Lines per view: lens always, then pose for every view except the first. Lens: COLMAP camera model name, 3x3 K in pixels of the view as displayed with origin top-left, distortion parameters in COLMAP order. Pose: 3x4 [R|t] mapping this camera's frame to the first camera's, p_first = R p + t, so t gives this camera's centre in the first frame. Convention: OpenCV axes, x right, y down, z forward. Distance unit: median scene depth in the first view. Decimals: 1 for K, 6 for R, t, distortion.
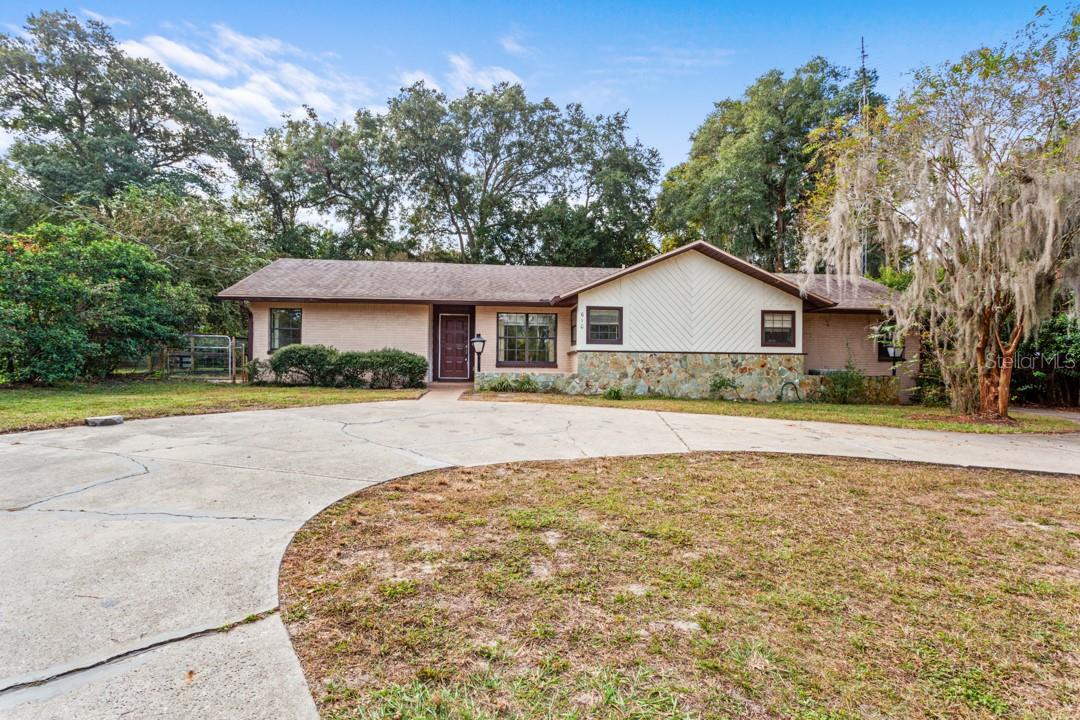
lens RADIAL K [[586.3, 0, 541.0], [0, 586.3, 362.3], [0, 0, 1]] dist [0.003443, 0.001800]
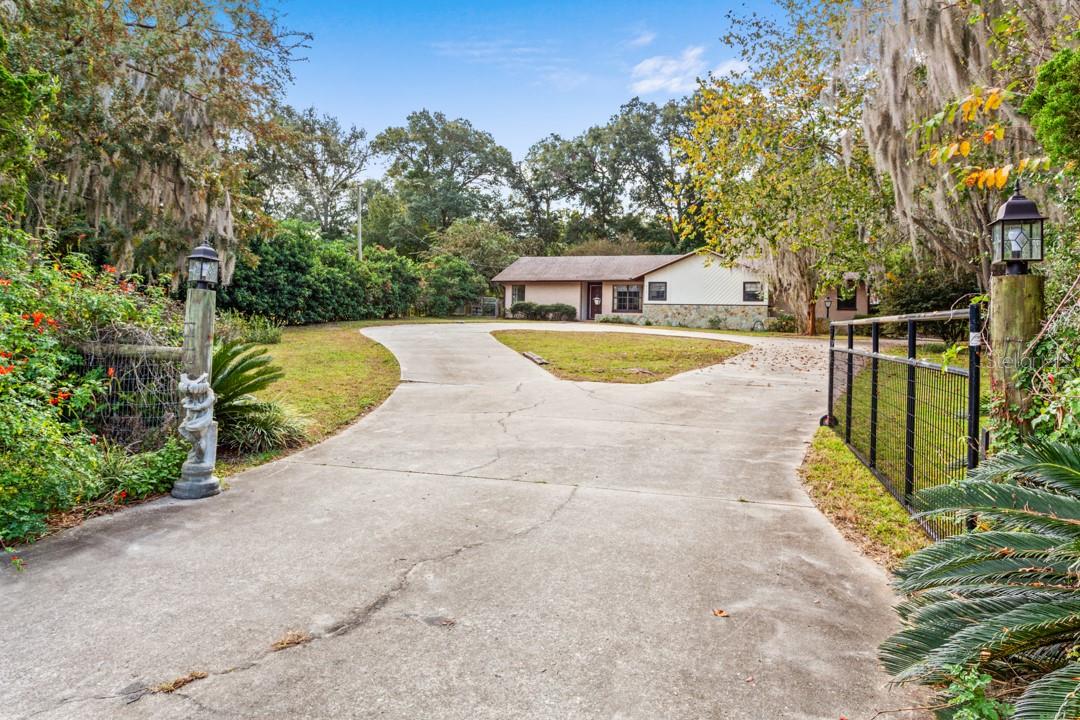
lens RADIAL K [[691.3, 0, 539.7], [0, 691.3, 357.2], [0, 0, 1]] dist [0.004984, 0.000126]
pose [[0.896329, 0.031883, -0.442241, 0.777522], [-0.008164, 0.998429, 0.055433, 0.033743], [0.443314, -0.046076, 0.895182, -1.278589]]
